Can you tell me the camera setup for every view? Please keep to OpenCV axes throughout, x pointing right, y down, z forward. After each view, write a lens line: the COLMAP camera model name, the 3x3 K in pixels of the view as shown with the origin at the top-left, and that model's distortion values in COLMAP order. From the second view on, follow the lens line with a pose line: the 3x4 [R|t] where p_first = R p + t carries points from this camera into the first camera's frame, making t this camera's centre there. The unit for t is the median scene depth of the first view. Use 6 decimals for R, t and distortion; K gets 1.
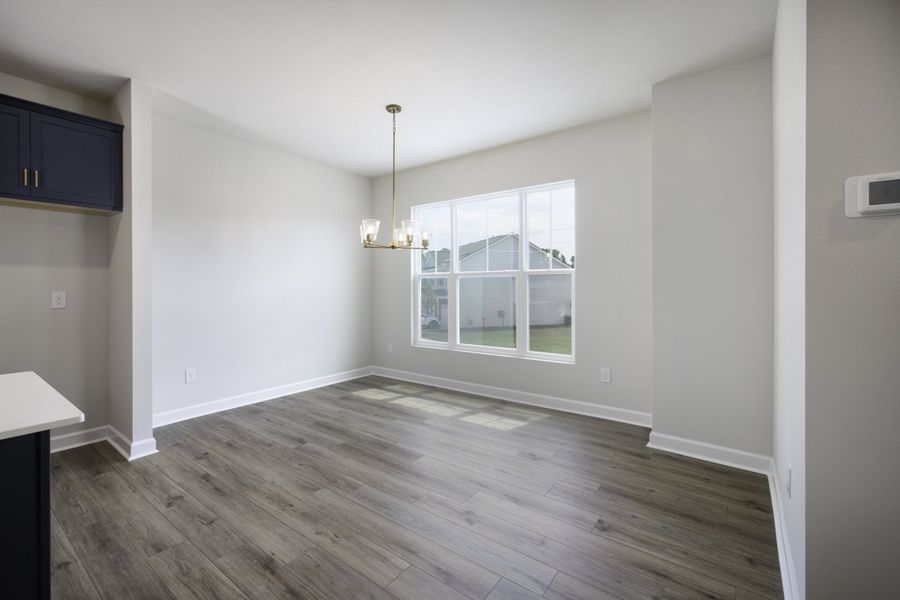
lens RADIAL K [[387.5, 0, 439.6], [0, 387.5, 284.5], [0, 0, 1]] dist [-0.004133, -0.000053]
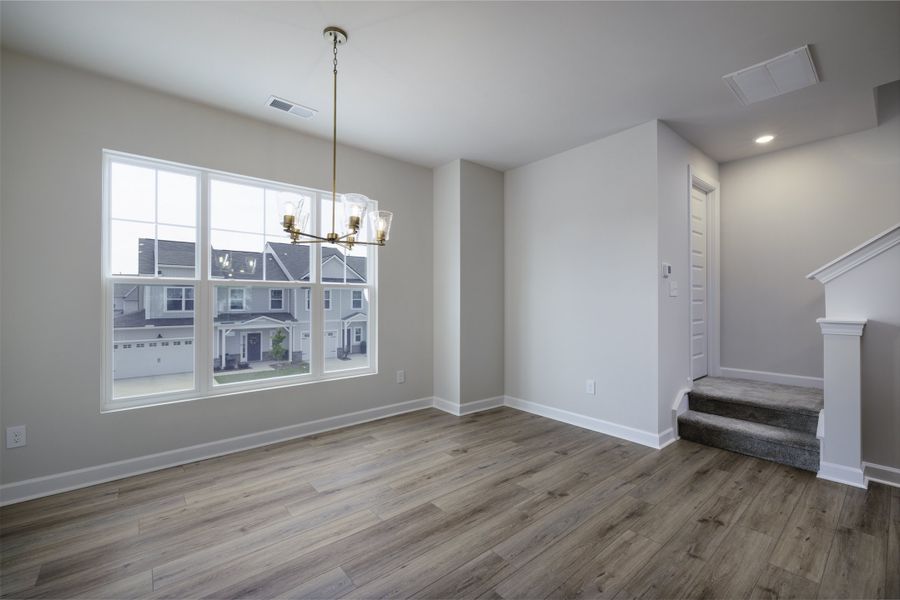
lens RADIAL K [[370.7, 0, 448.3], [0, 370.7, 301.2], [0, 0, 1]] dist [-0.000259, 0.000056]
pose [[0.238394, -0.001952, 0.971167, -0.853104], [-0.001621, 0.999996, 0.002408, 0.007117], [-0.971167, -0.002149, 0.238390, 0.816330]]
